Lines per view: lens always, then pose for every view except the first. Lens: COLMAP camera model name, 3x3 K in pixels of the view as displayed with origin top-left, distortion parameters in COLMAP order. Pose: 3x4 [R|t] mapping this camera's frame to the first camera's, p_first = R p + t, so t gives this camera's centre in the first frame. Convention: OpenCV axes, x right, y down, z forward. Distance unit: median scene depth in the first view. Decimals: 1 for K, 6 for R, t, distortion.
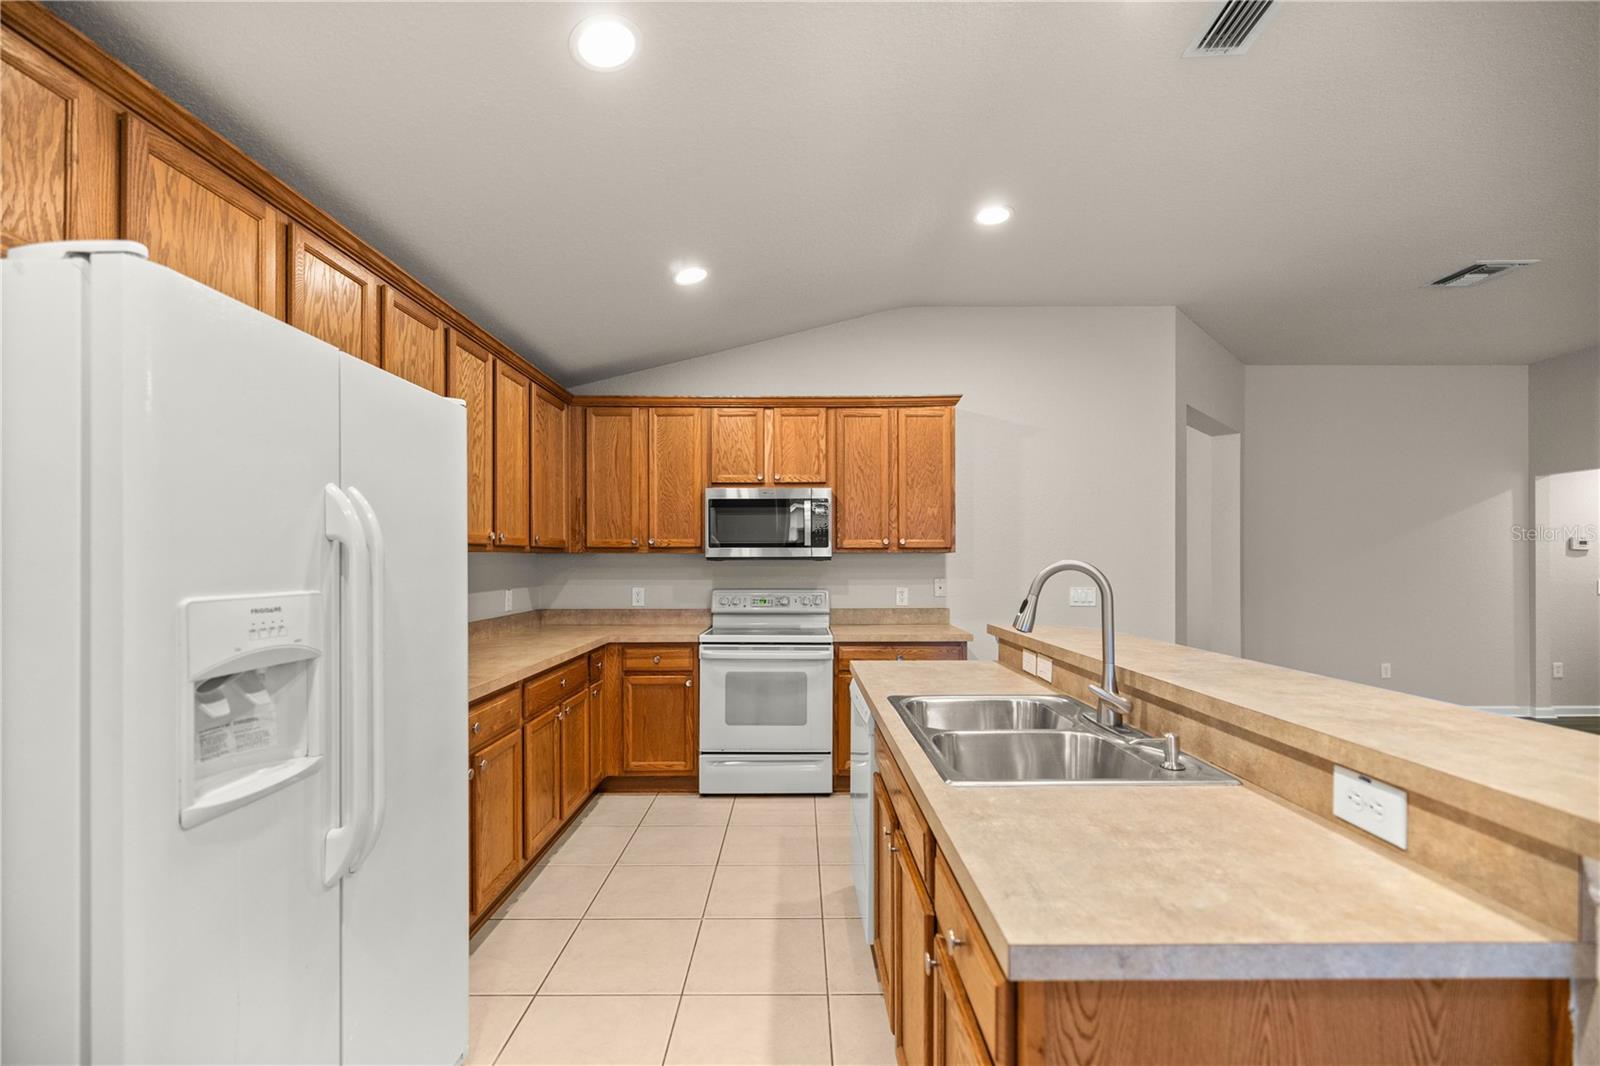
lens RADIAL K [[679.9, 0, 798.3], [0, 679.9, 560.2], [0, 0, 1]] dist [-0.000326, 0.000024]
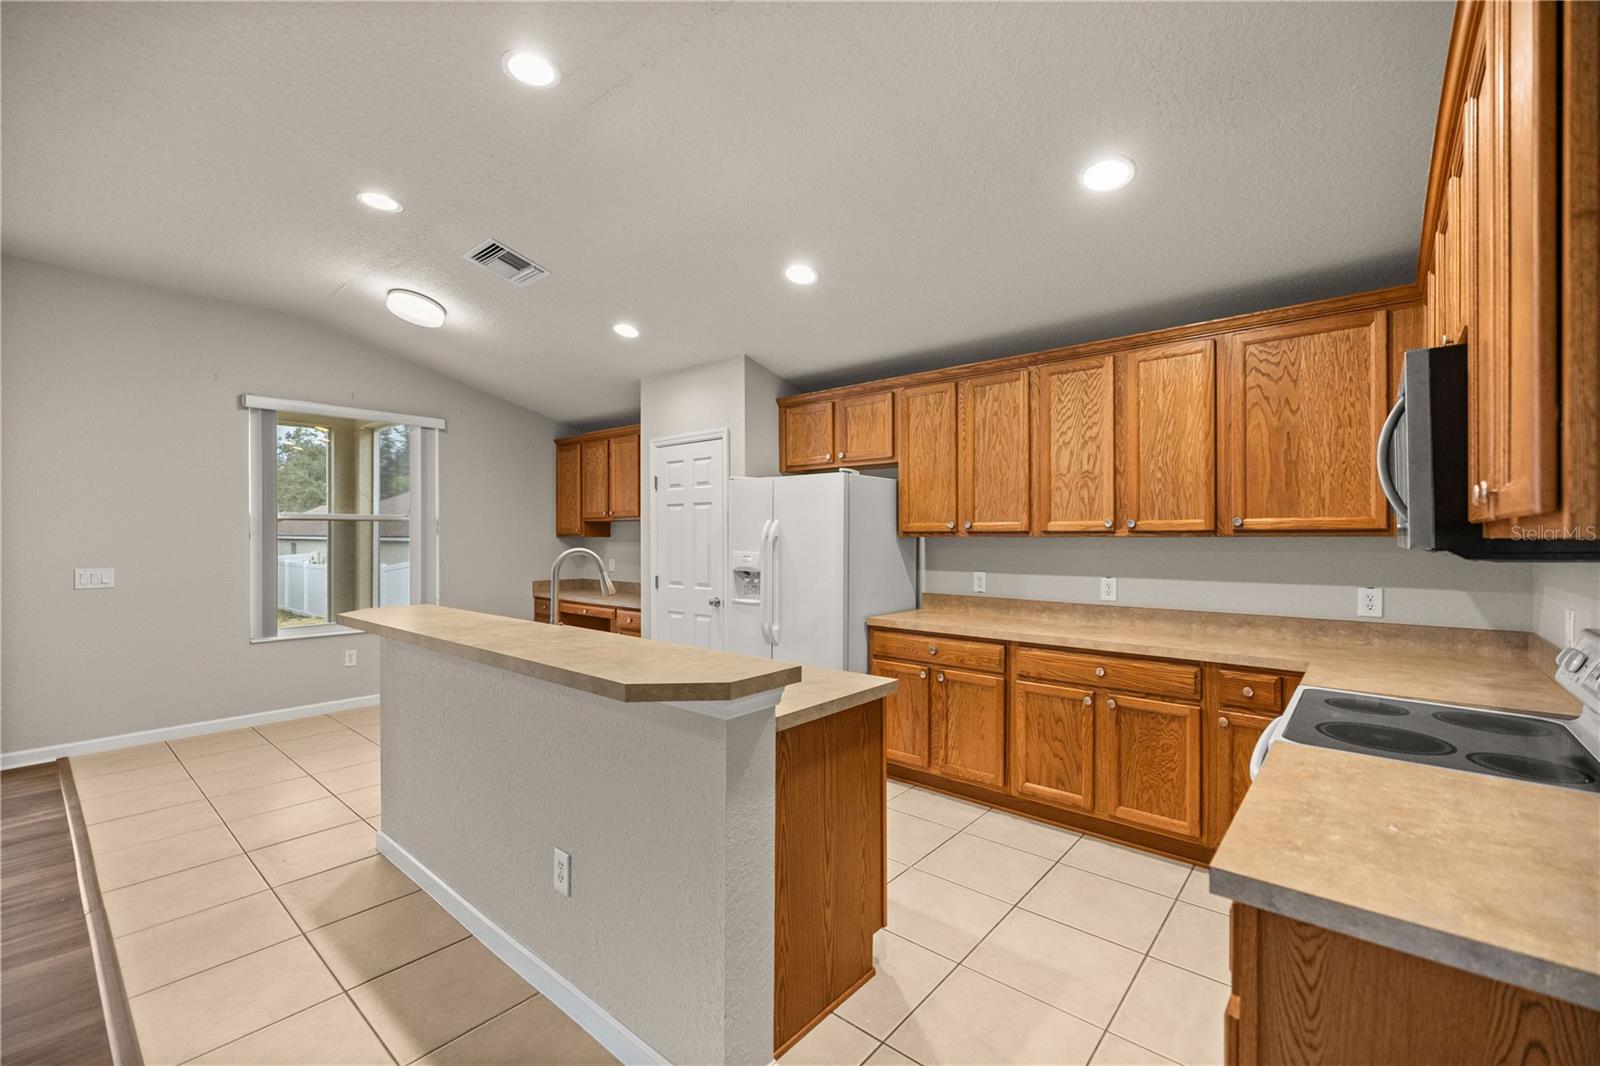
lens RADIAL K [[670.6, 0, 798.9], [0, 670.6, 537.2], [0, 0, 1]] dist [0.002986, 0.000271]
pose [[-0.652354, 0.004043, -0.757904, 1.243892], [0.001152, 0.999990, 0.004344, -0.033661], [0.757914, 0.001961, -0.652352, 2.402549]]
